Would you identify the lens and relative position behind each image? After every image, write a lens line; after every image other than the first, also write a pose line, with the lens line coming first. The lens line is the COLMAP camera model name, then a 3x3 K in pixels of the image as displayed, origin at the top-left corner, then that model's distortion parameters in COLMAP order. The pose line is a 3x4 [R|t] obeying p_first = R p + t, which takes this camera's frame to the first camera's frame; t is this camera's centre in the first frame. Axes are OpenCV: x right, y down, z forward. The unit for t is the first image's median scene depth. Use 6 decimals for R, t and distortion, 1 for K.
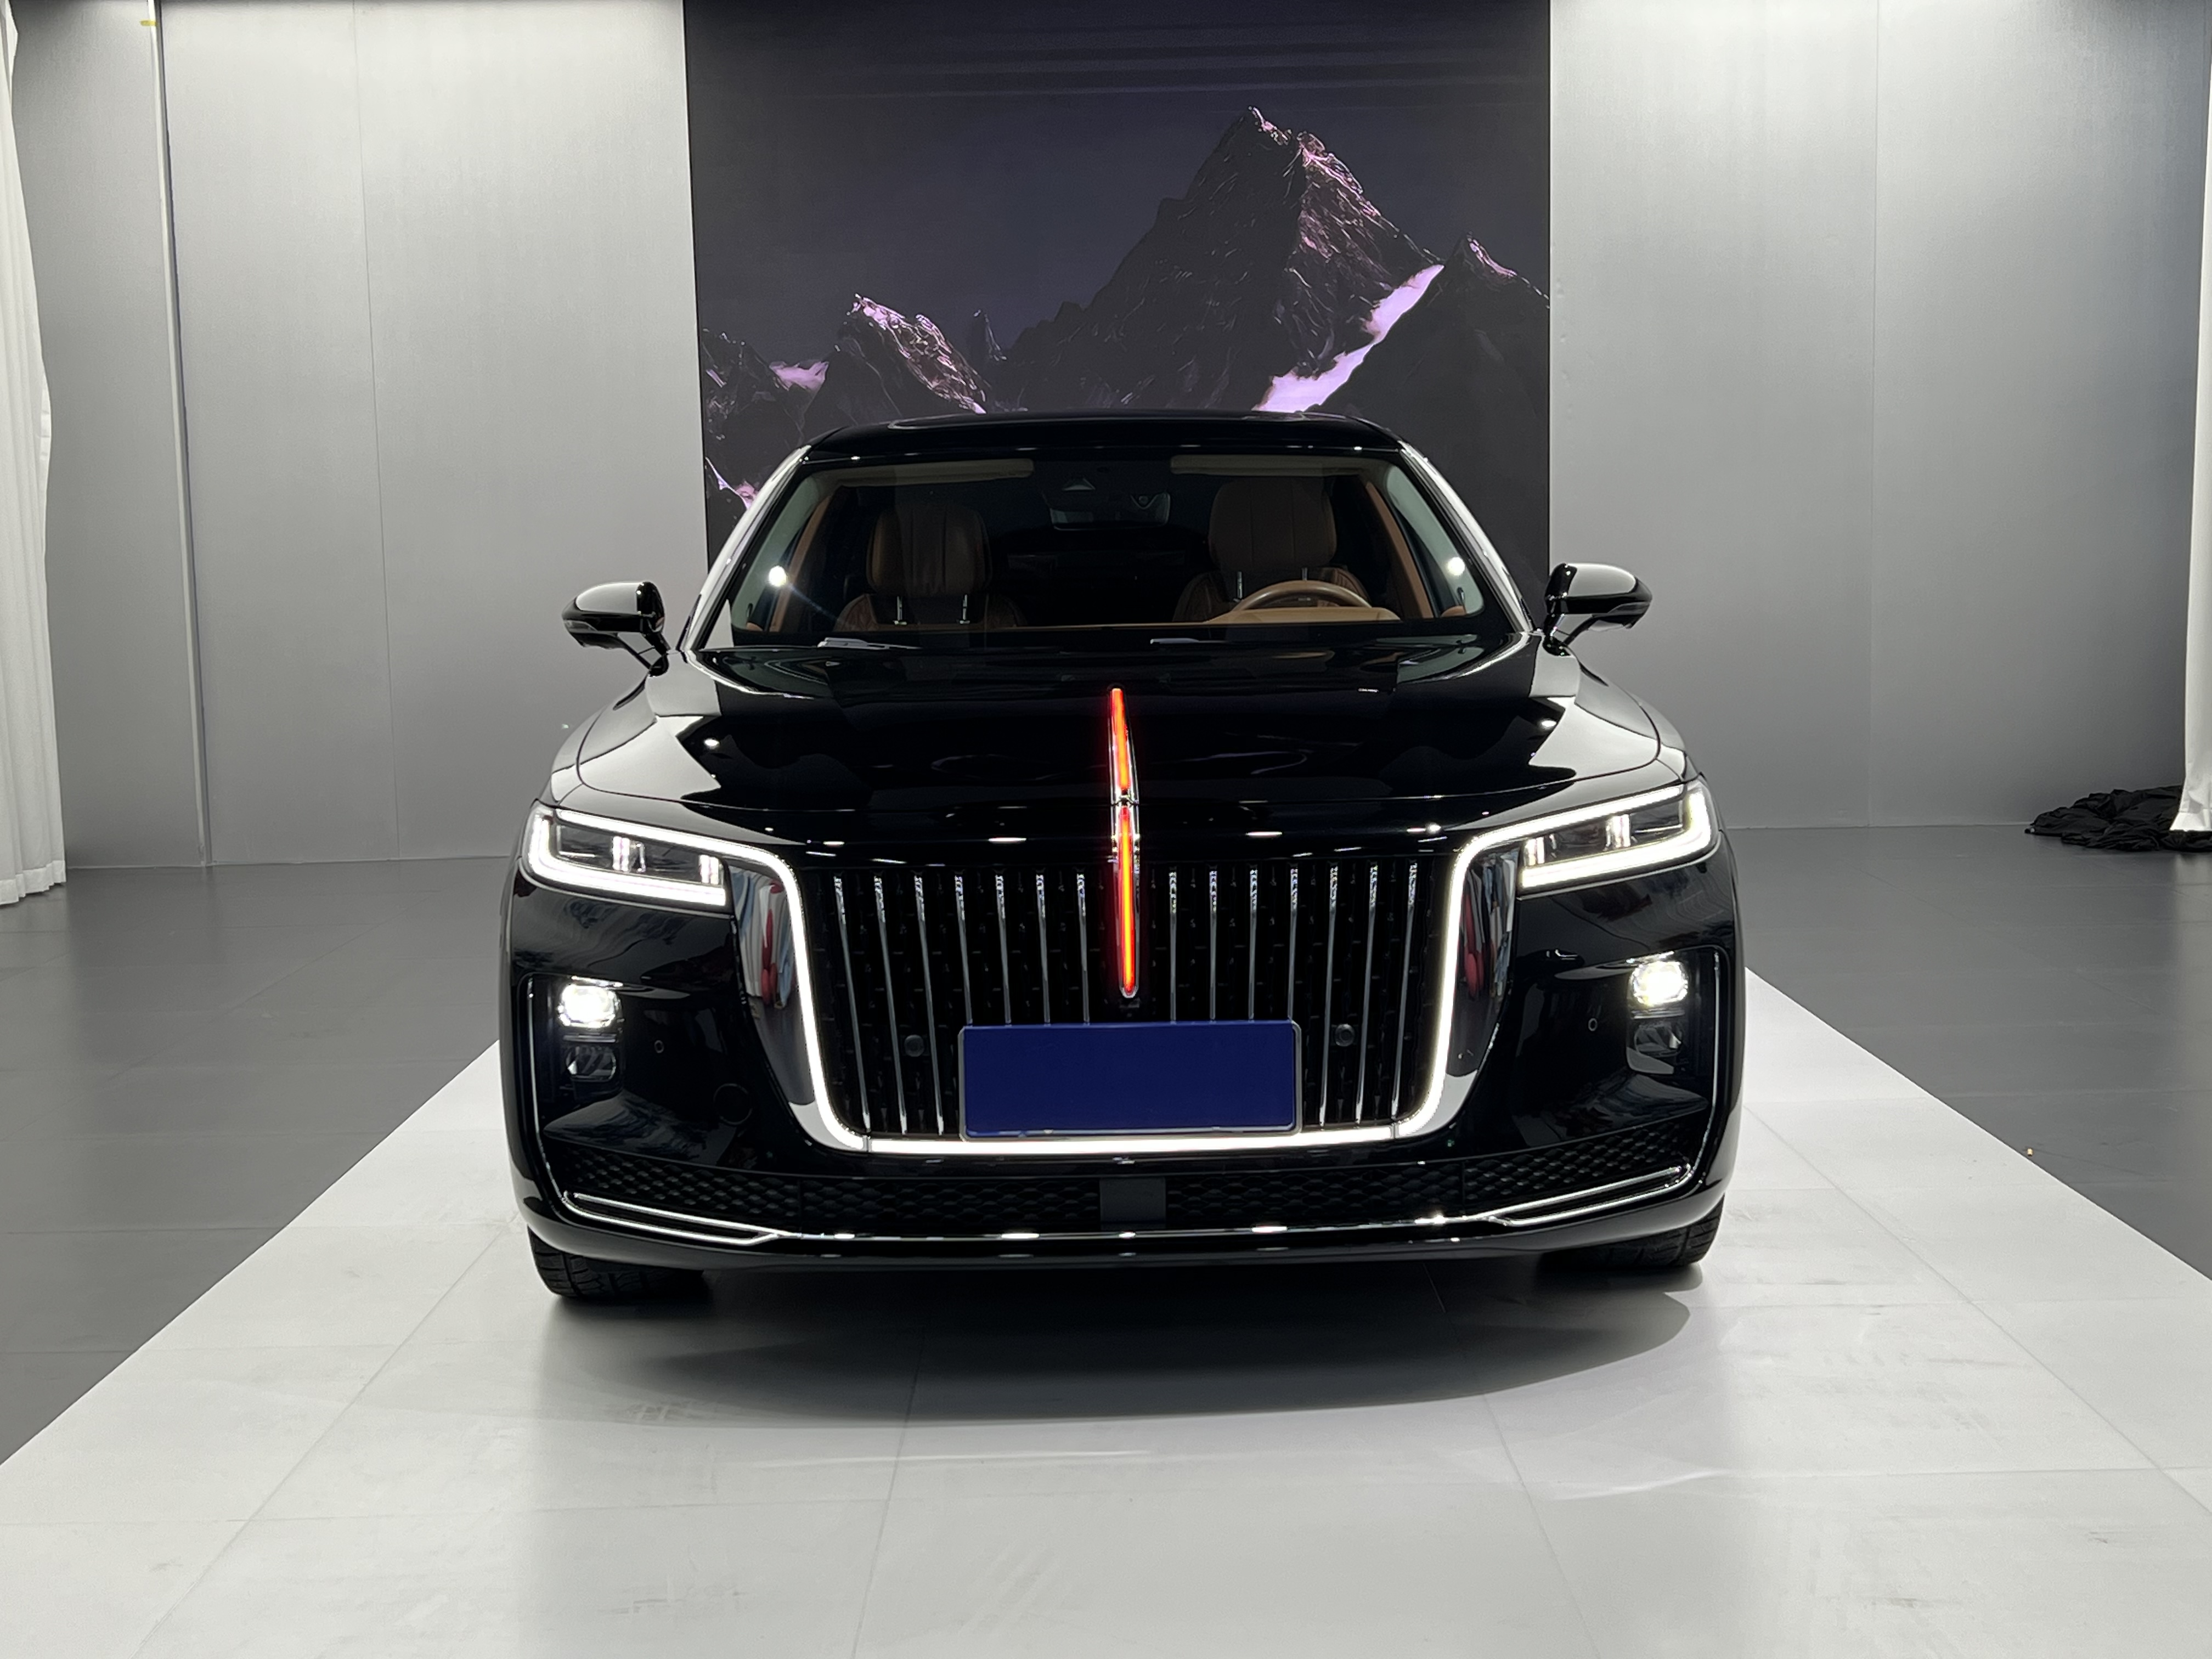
lens RADIAL K [[2899.1, 0, 1106.2], [0, 2899.1, 825.2], [0, 0, 1]] dist [0.187406, 0.000000]
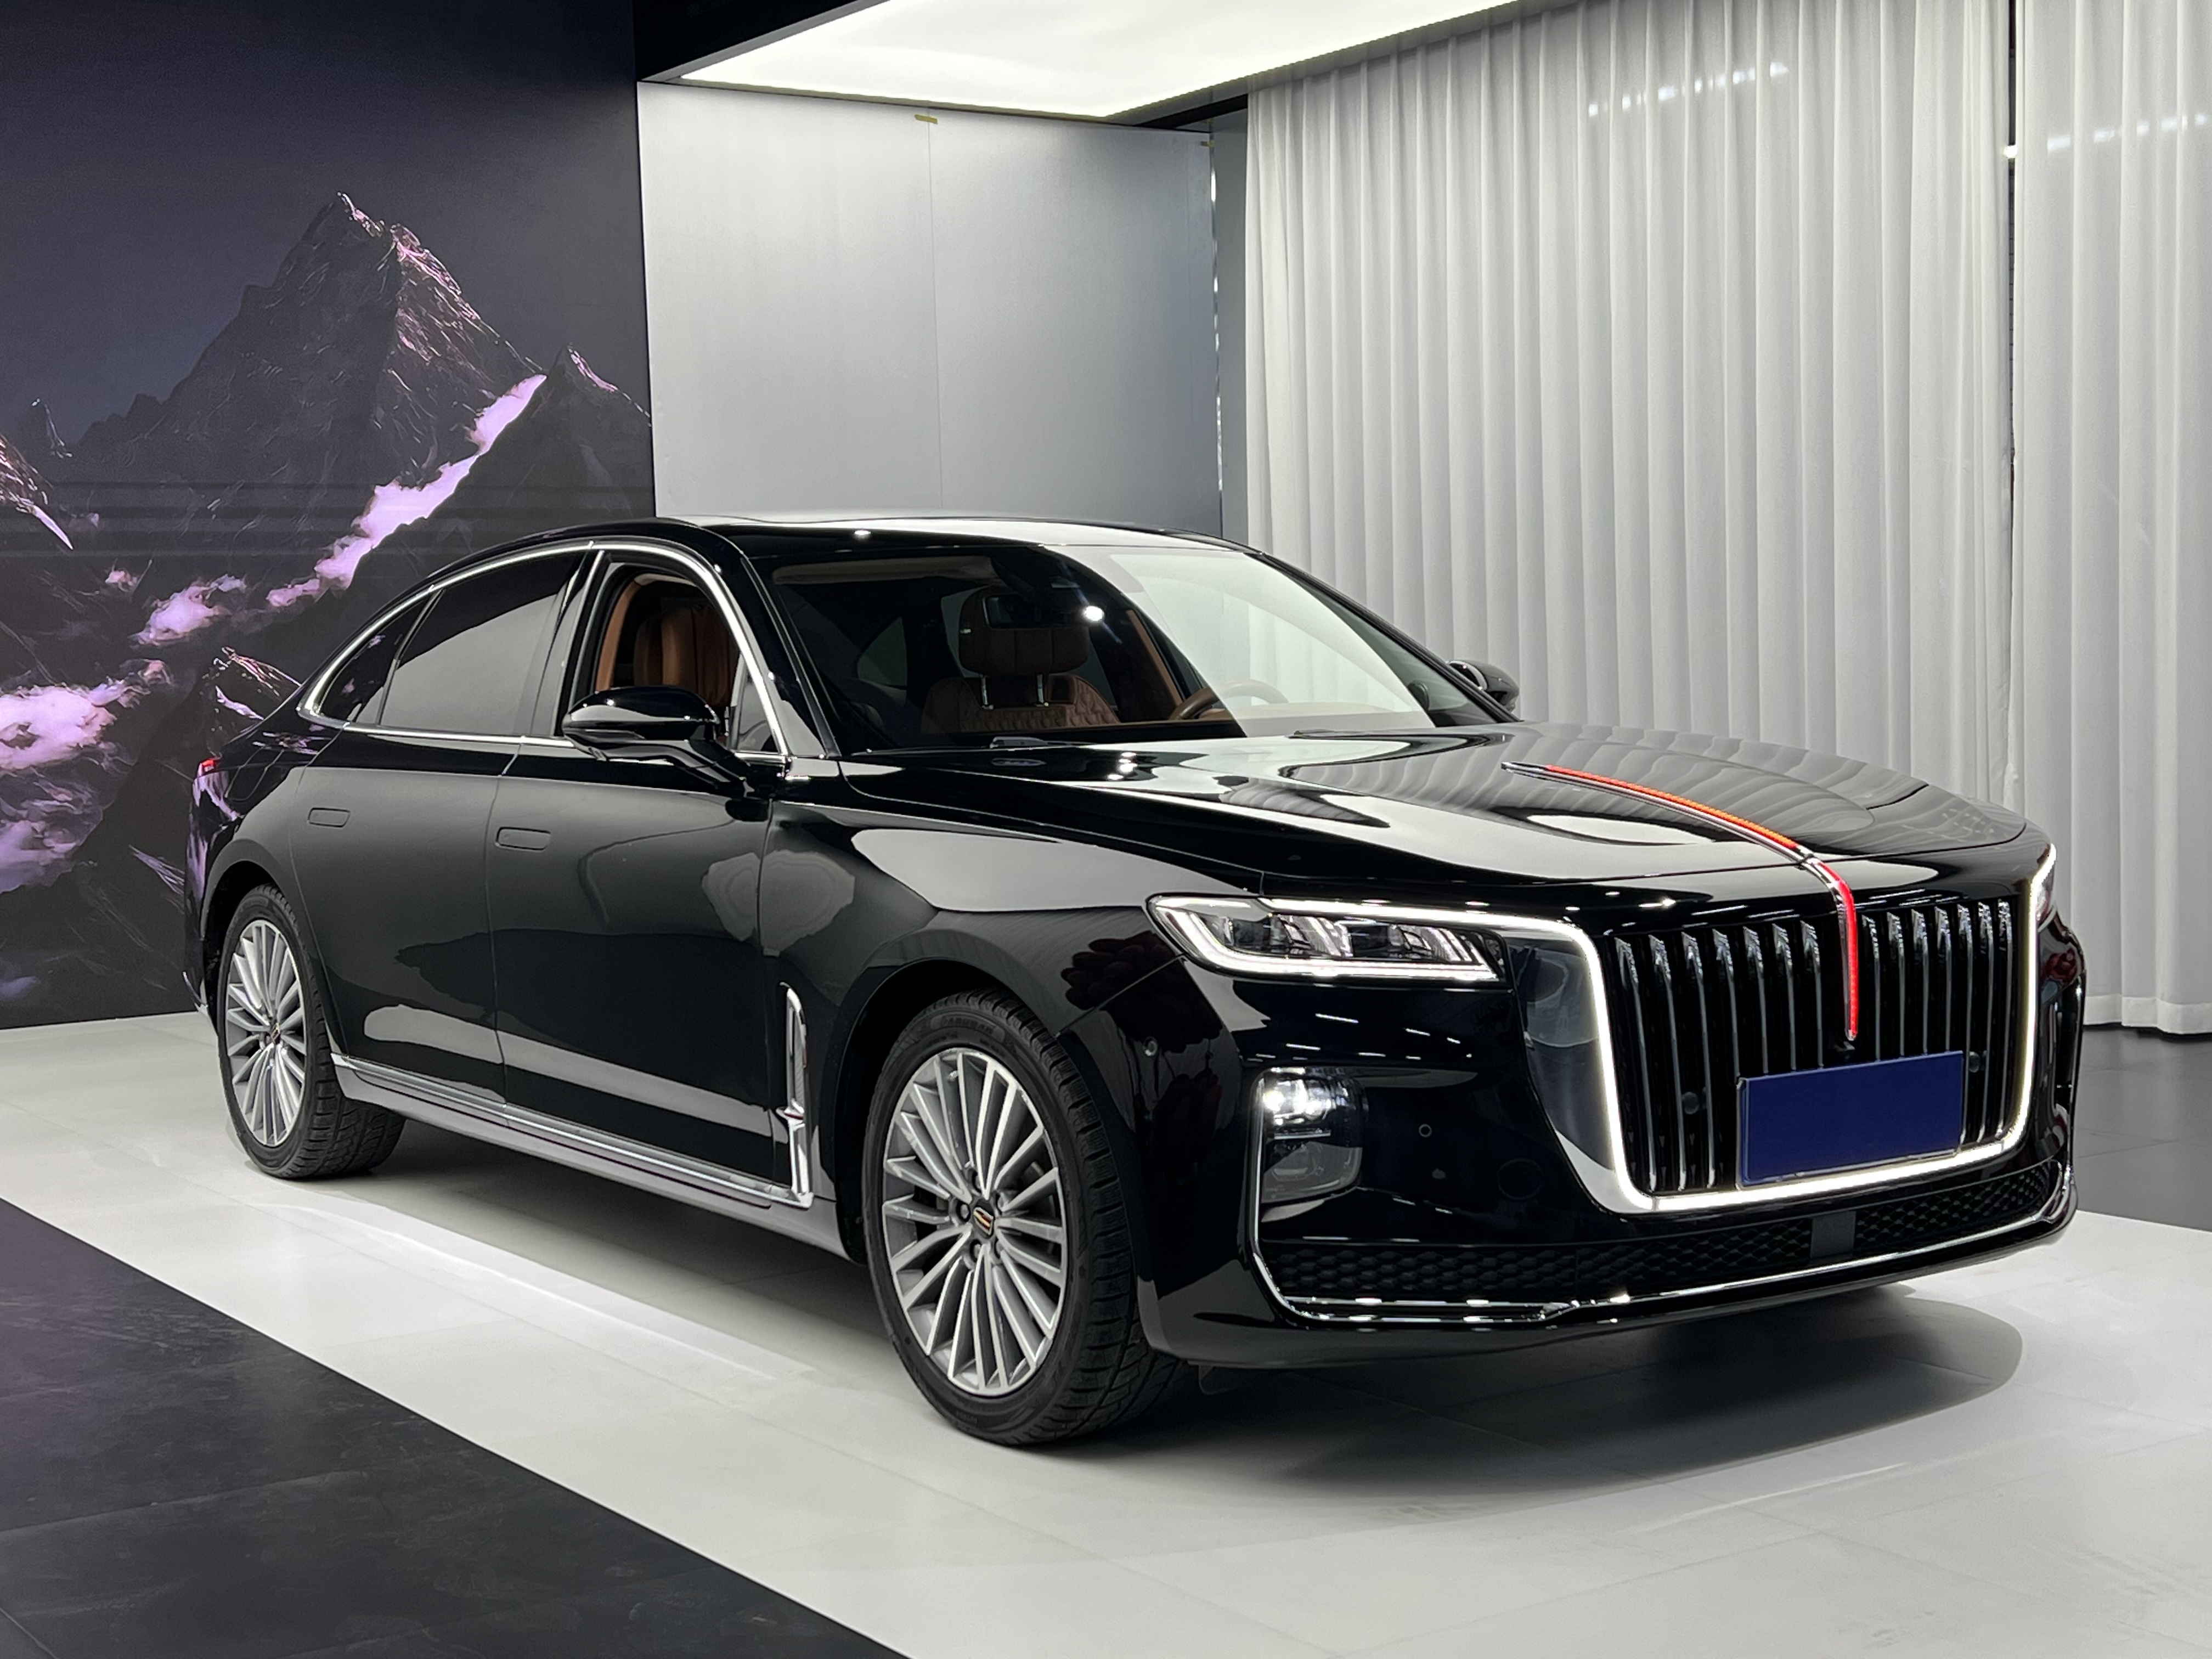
lens RADIAL K [[3133.3, 0, 1105.2], [0, 3133.3, 833.4], [0, 0, 1]] dist [0.126755, 0.000000]
pose [[0.841223, -0.036438, 0.539459, -0.287722], [0.064678, 0.997344, -0.033491, 0.001613], [-0.536805, 0.063065, 0.841346, 0.057001]]
